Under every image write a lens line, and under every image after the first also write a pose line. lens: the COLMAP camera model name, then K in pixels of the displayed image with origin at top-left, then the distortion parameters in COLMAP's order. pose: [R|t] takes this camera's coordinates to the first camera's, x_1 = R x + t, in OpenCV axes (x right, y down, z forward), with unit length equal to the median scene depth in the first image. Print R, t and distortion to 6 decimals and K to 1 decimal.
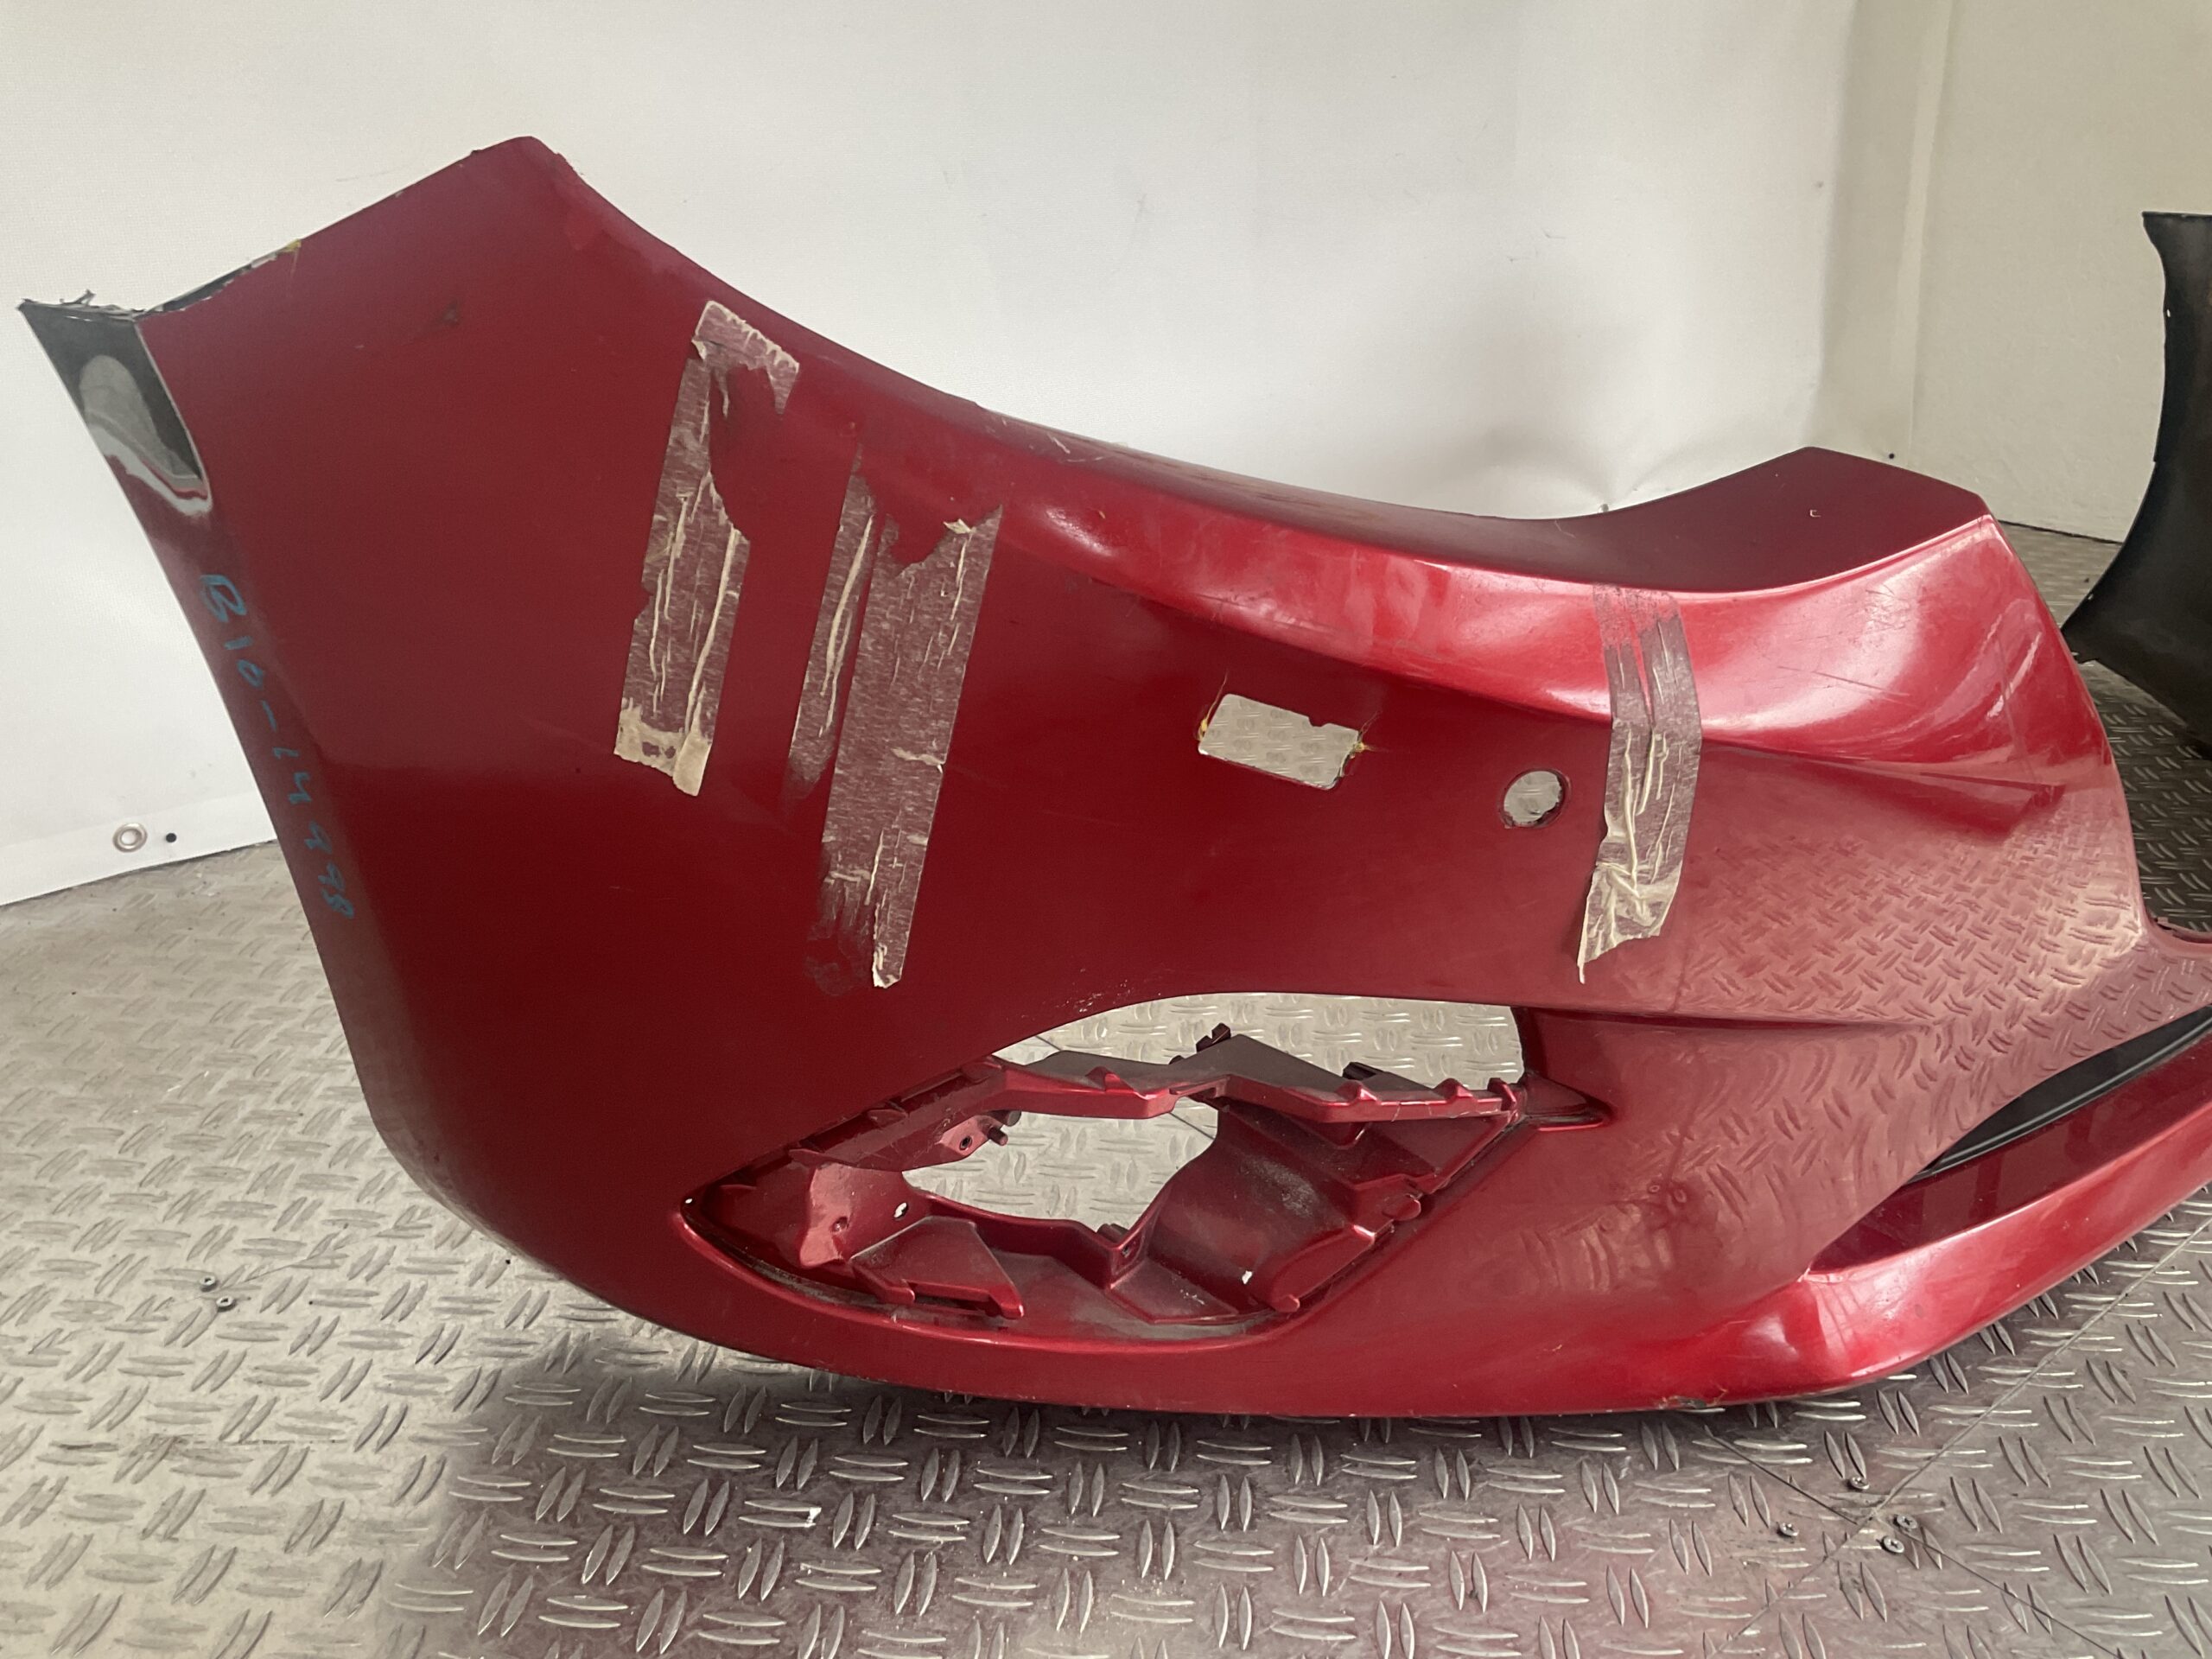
lens RADIAL K [[1857.5, 0, 1090.7], [0, 1857.5, 840.3], [0, 0, 1]] dist [0.130091, -0.261003]
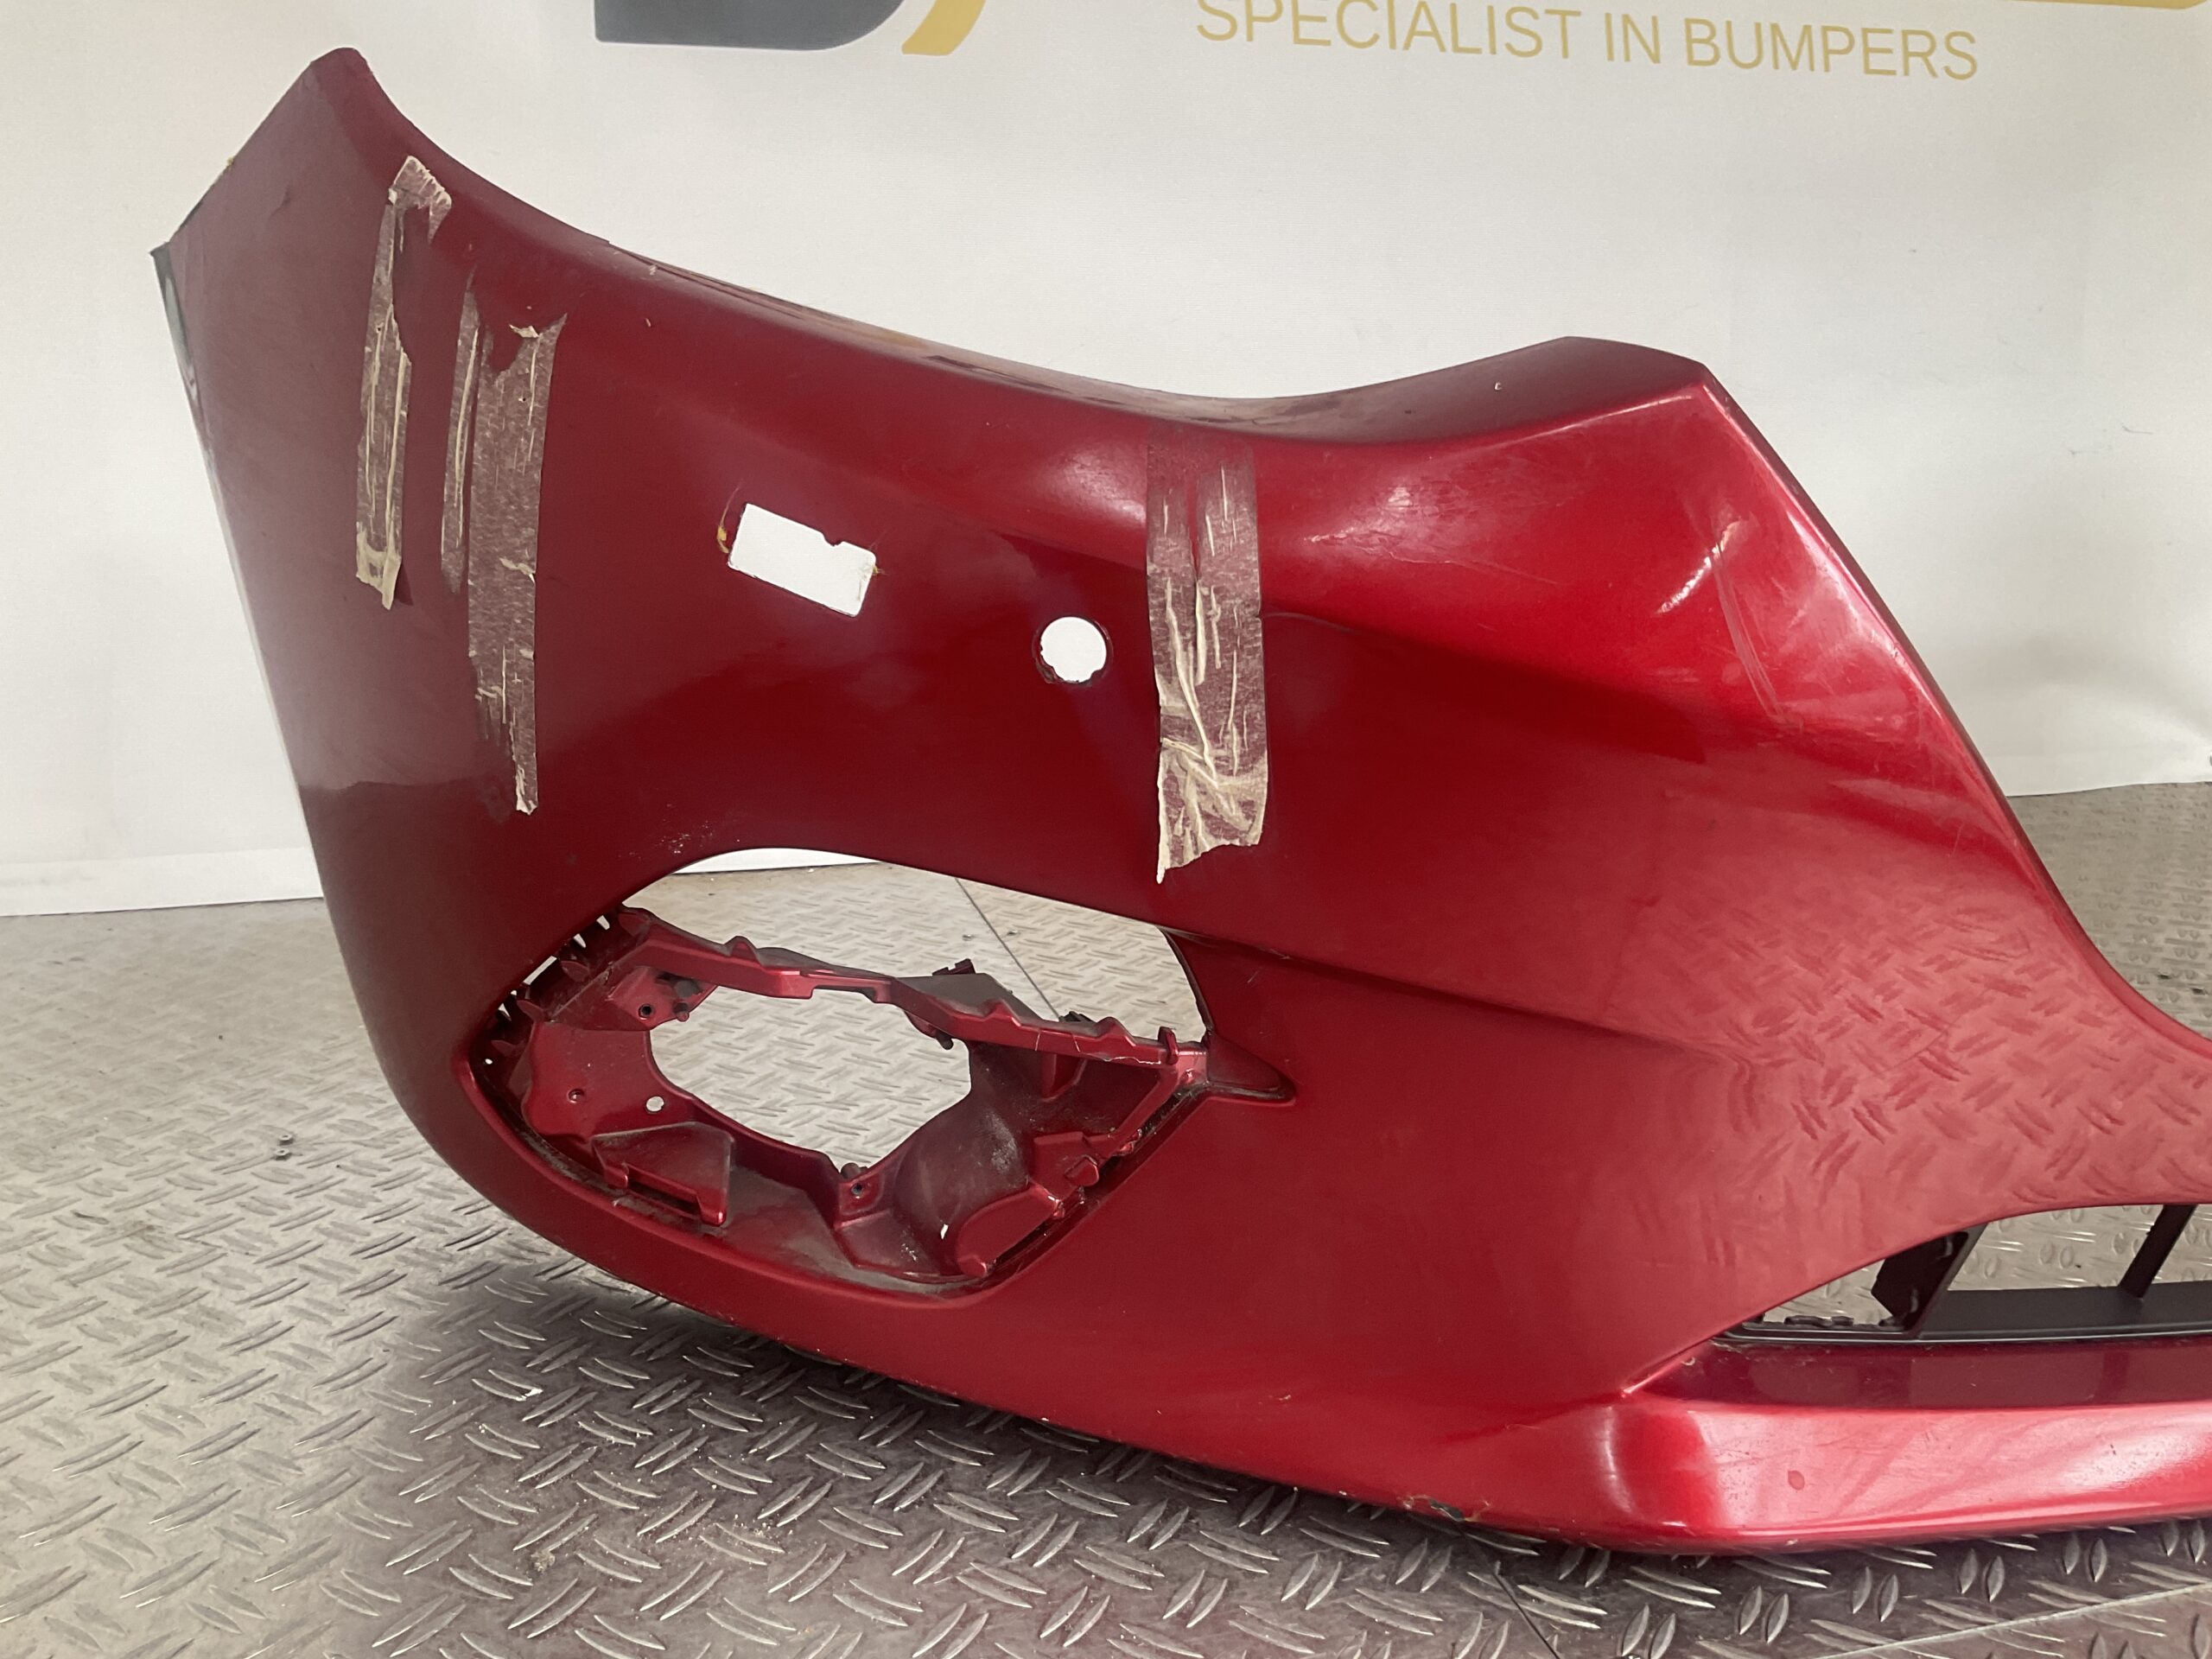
lens RADIAL K [[1857.5, 0, 1090.7], [0, 1857.5, 840.3], [0, 0, 1]] dist [0.130091, -0.261003]
pose [[0.903754, 0.092307, -0.417980, 0.632282], [-0.159133, 0.978939, -0.127886, 0.183607], [0.397372, 0.182092, 0.899410, 0.194434]]
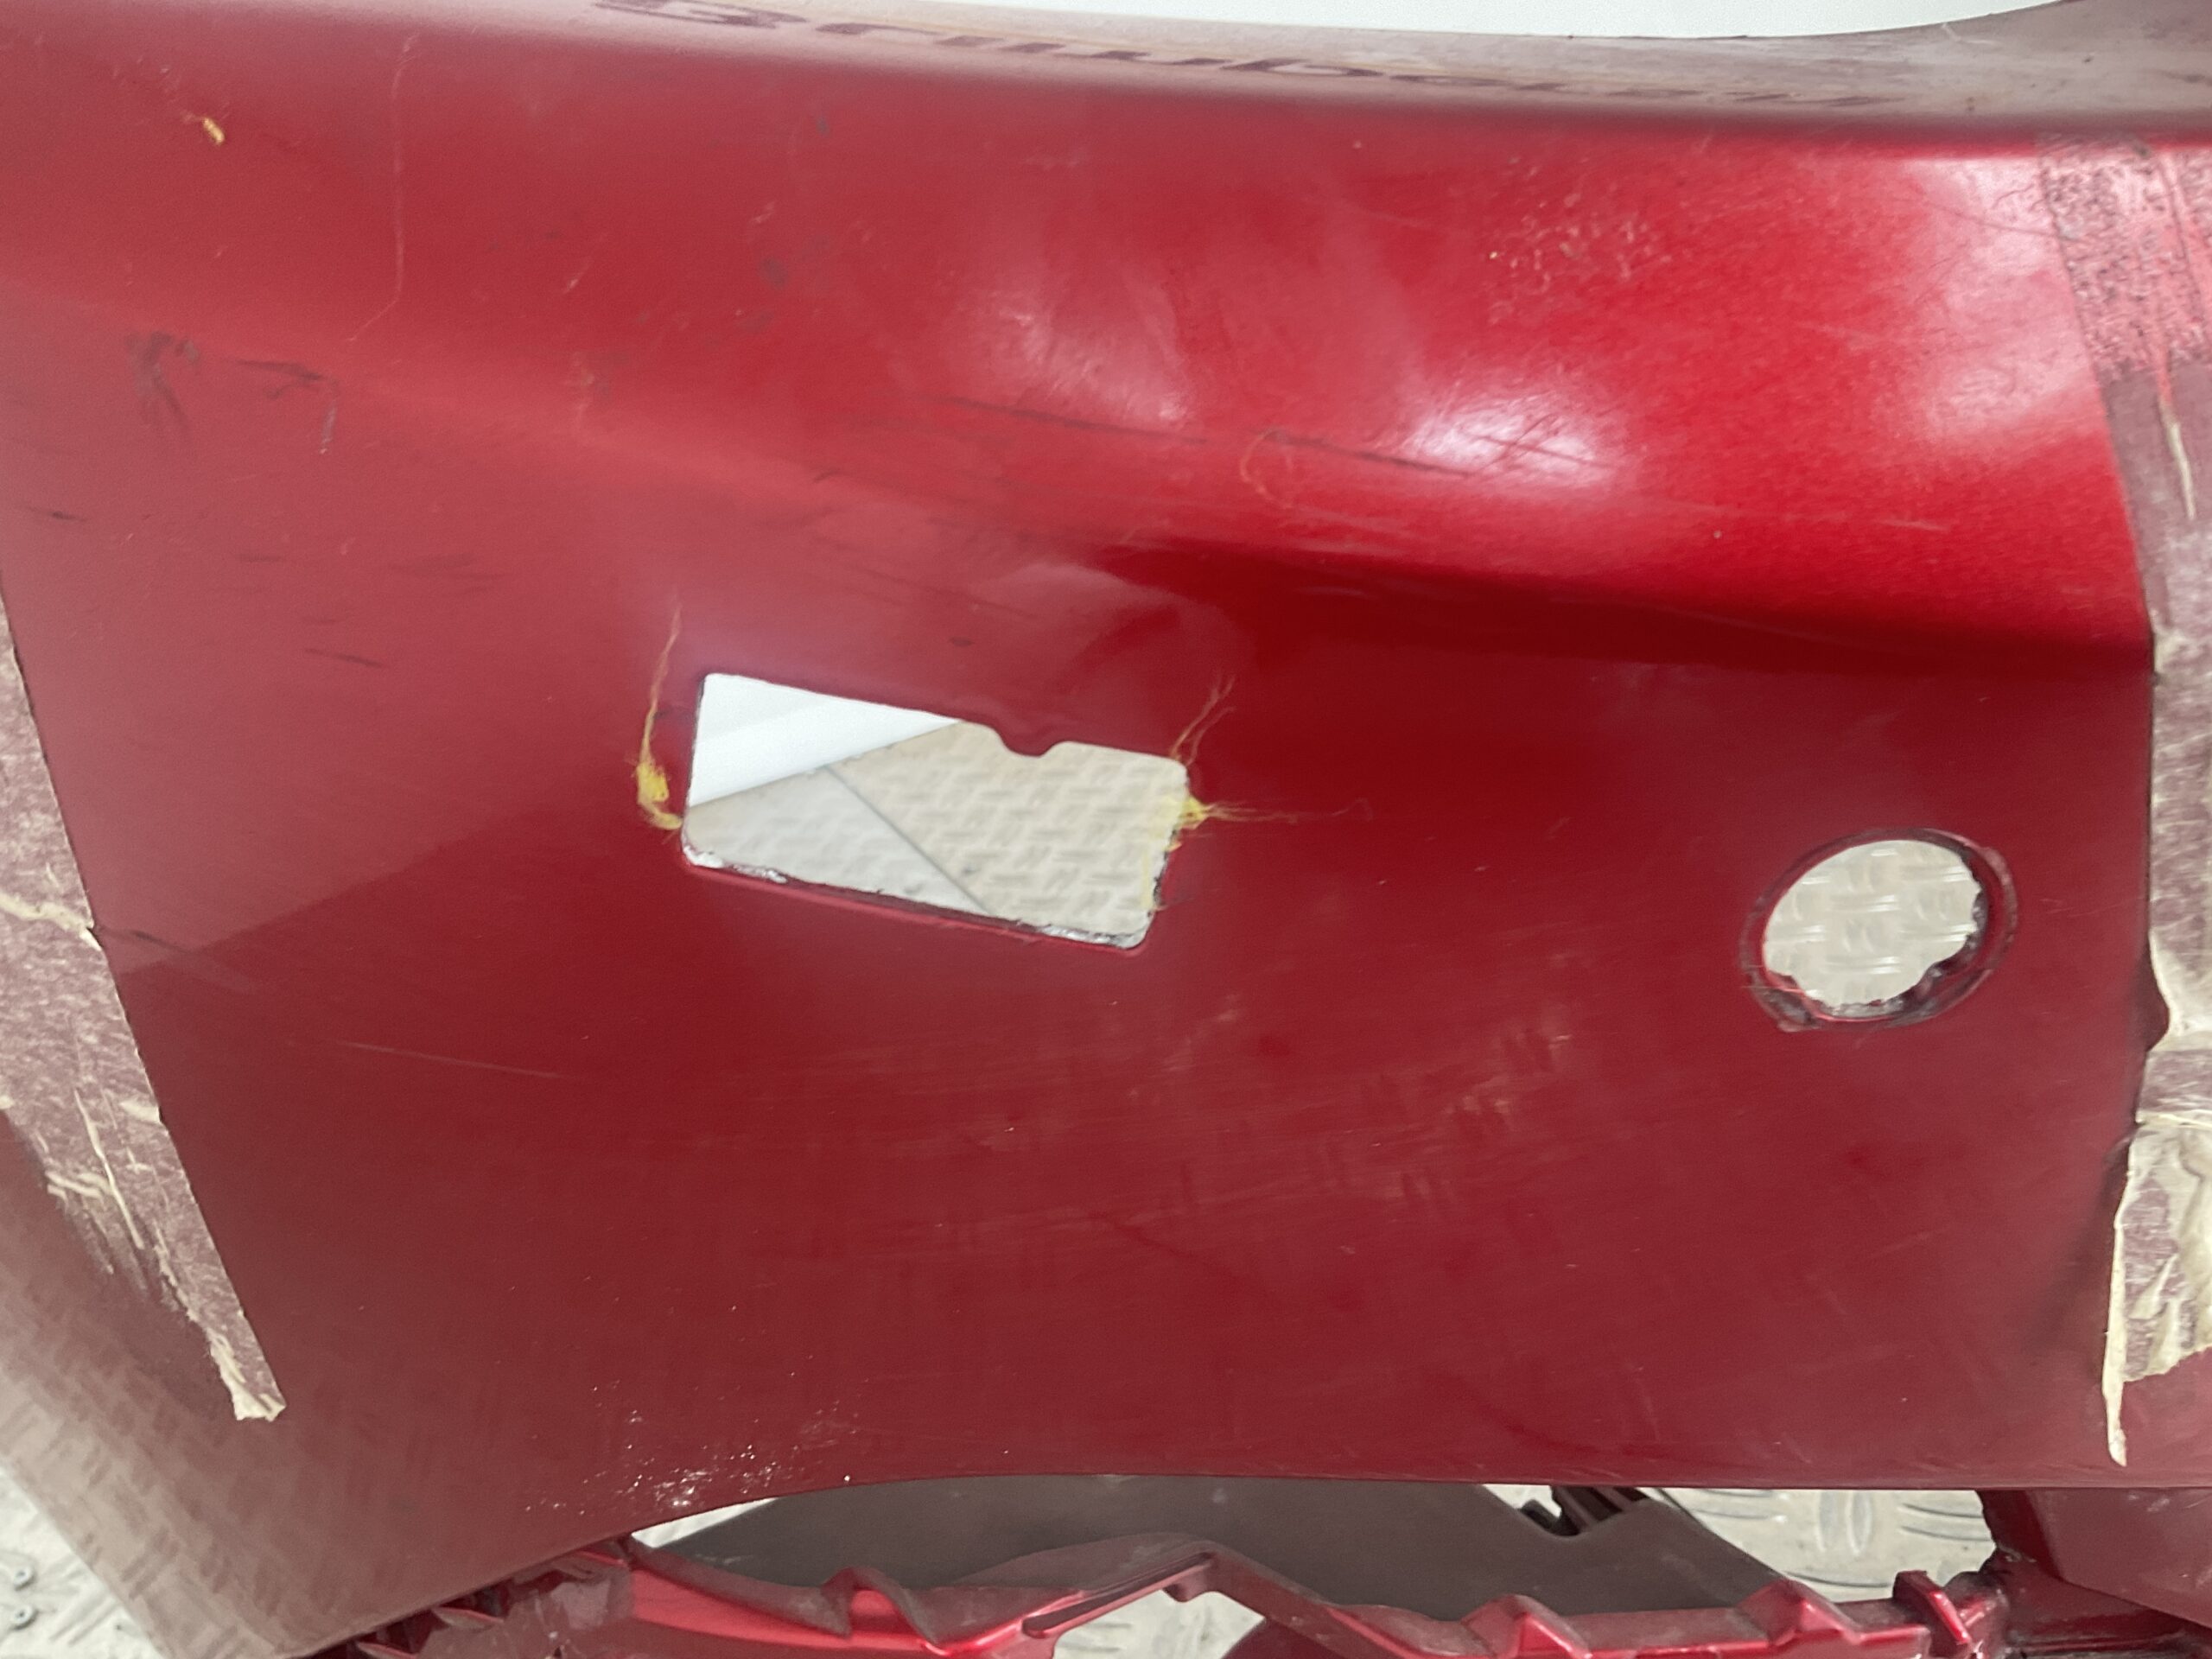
lens RADIAL K [[1857.5, 0, 1090.7], [0, 1857.5, 840.3], [0, 0, 1]] dist [0.130091, -0.261003]
pose [[0.949849, -0.056537, -0.307555, 0.211236], [0.070816, 0.996859, 0.035455, -0.054753], [0.304584, -0.055457, 0.950870, 0.682369]]
